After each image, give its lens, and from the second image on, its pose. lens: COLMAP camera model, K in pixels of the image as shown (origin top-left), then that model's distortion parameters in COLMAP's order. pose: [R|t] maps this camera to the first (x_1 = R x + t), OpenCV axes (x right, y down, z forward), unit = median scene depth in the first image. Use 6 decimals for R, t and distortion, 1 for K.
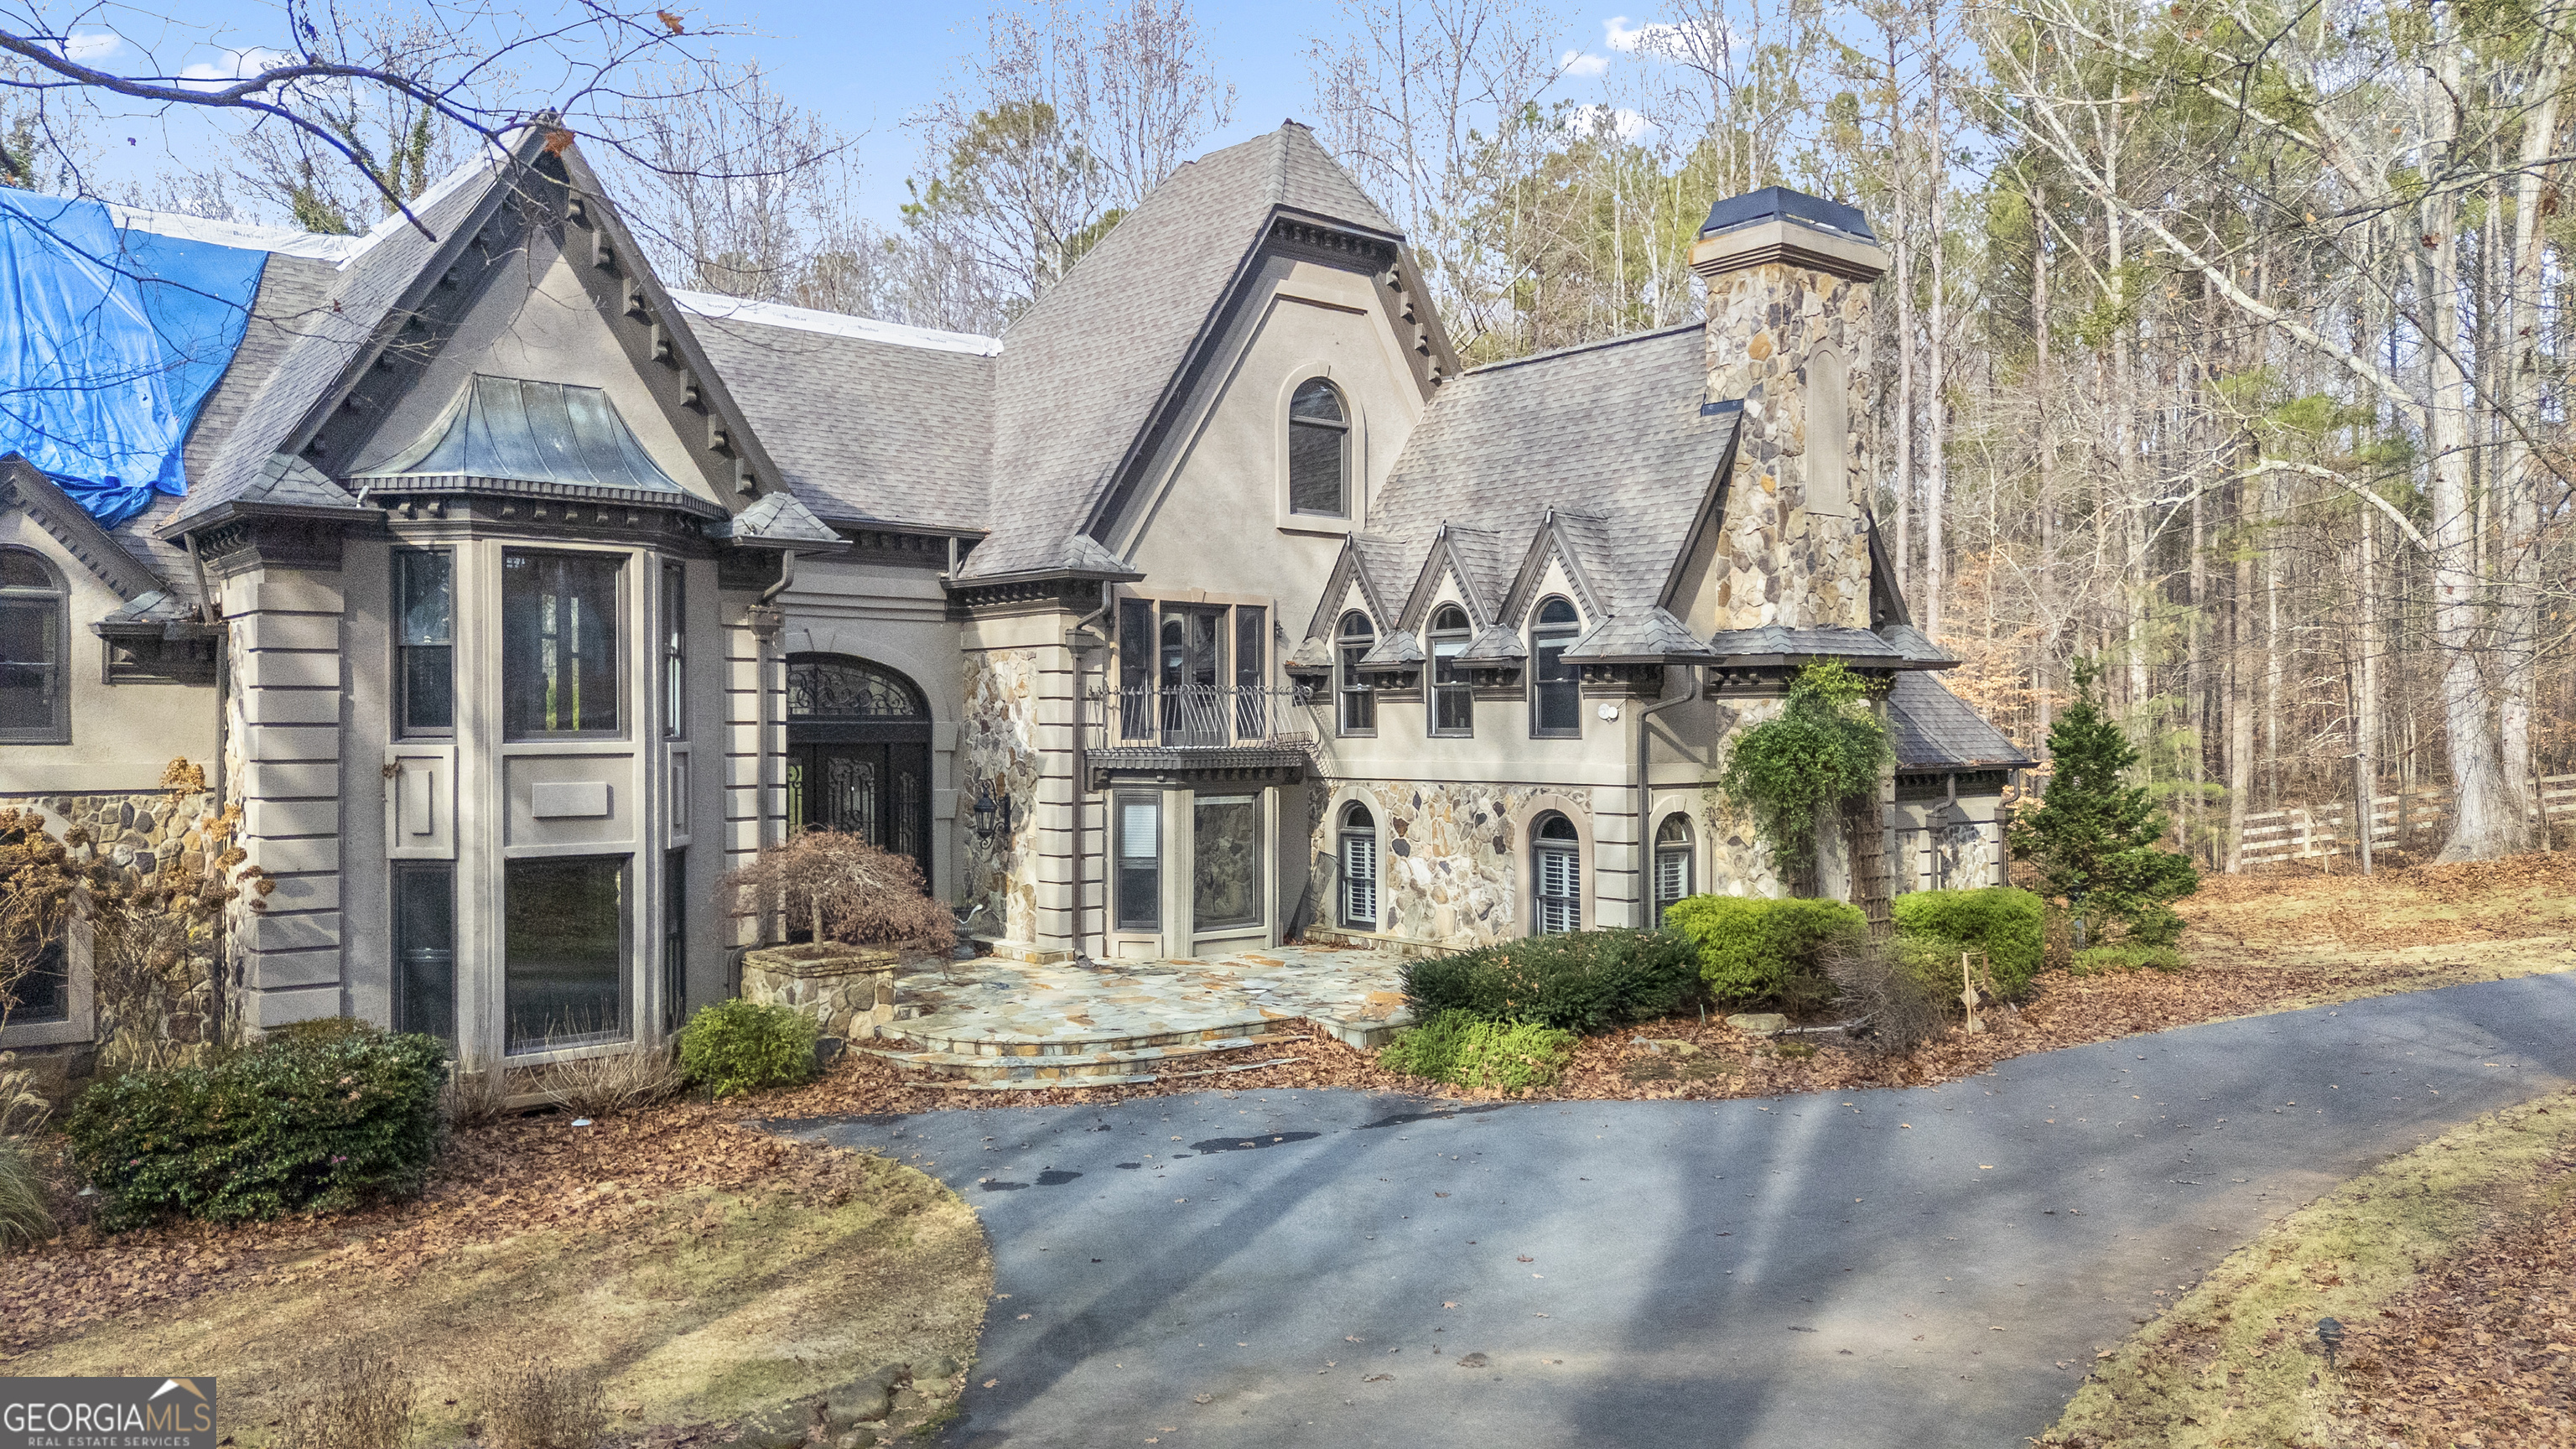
lens RADIAL K [[1884.9, 0, 1288.0], [0, 1884.9, 724.5], [0, 0, 1]] dist [0.163310, -0.283341]
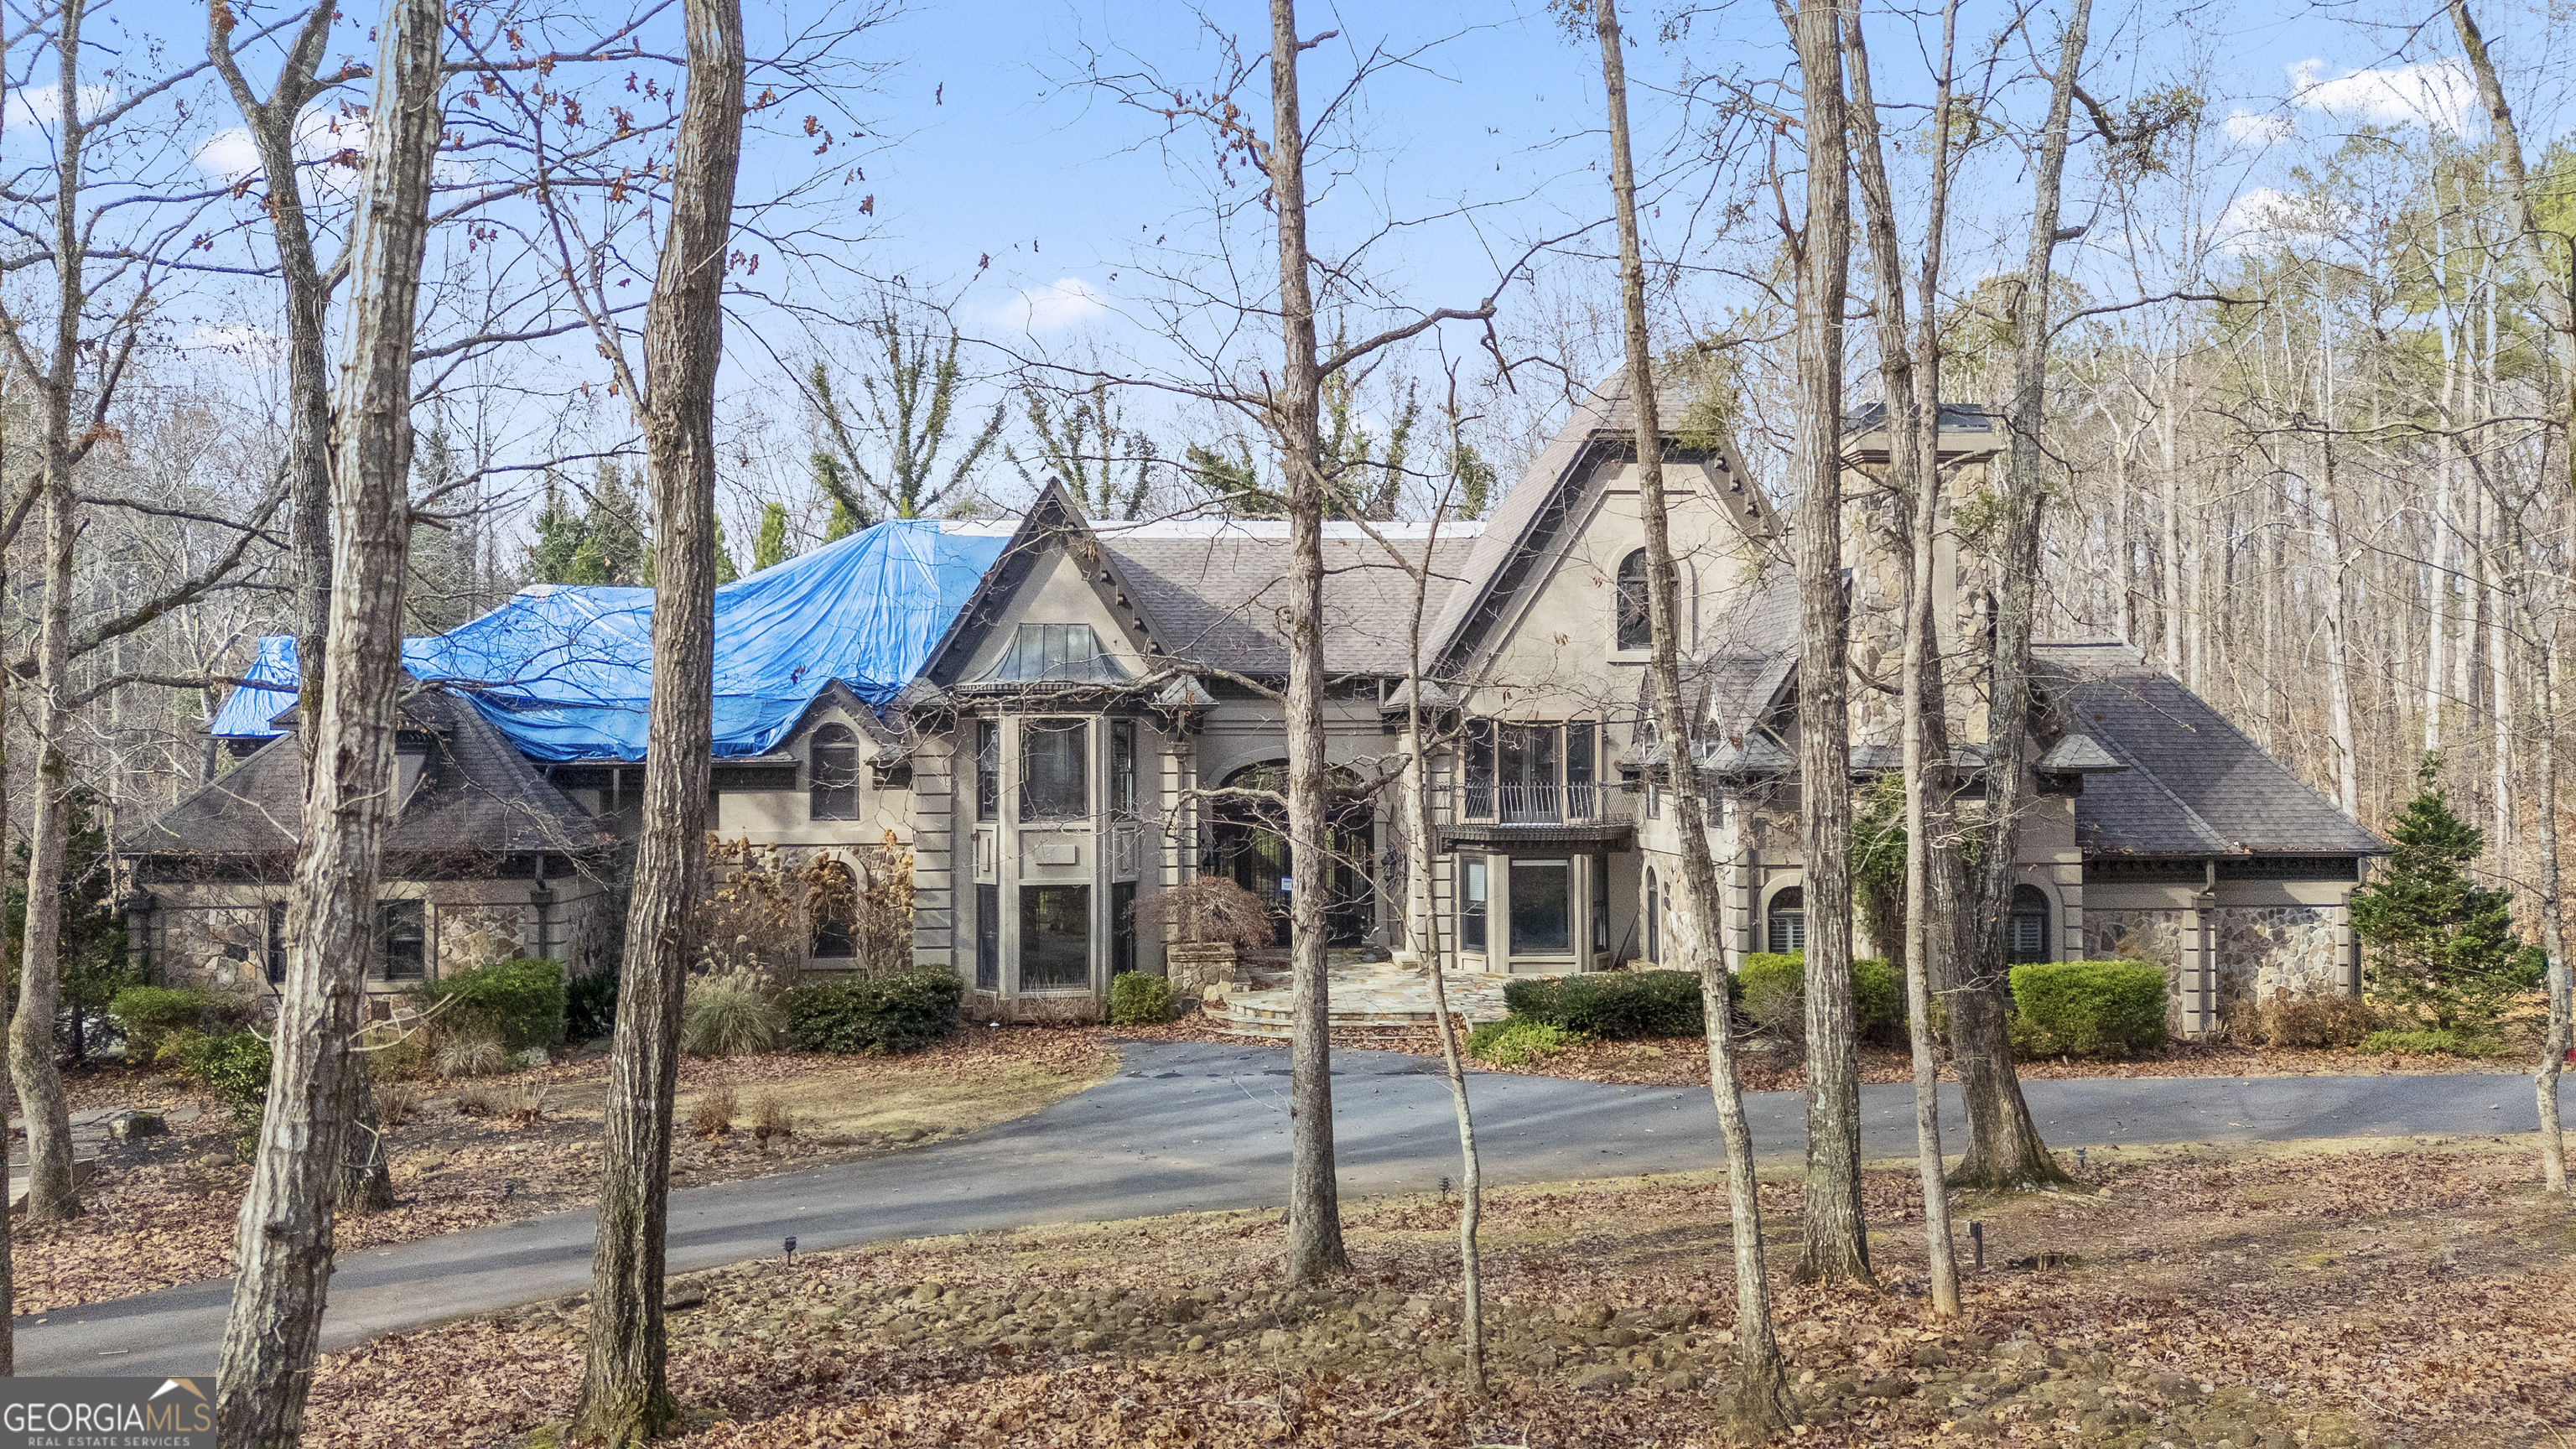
lens RADIAL K [[1884.9, 0, 1288.0], [0, 1884.9, 724.5], [0, 0, 1]] dist [0.163310, -0.283341]
pose [[0.811980, -0.008296, -0.583627, 0.650004], [0.002197, 0.999935, -0.011157, -0.048453], [0.583682, 0.007777, 0.811945, -0.254829]]
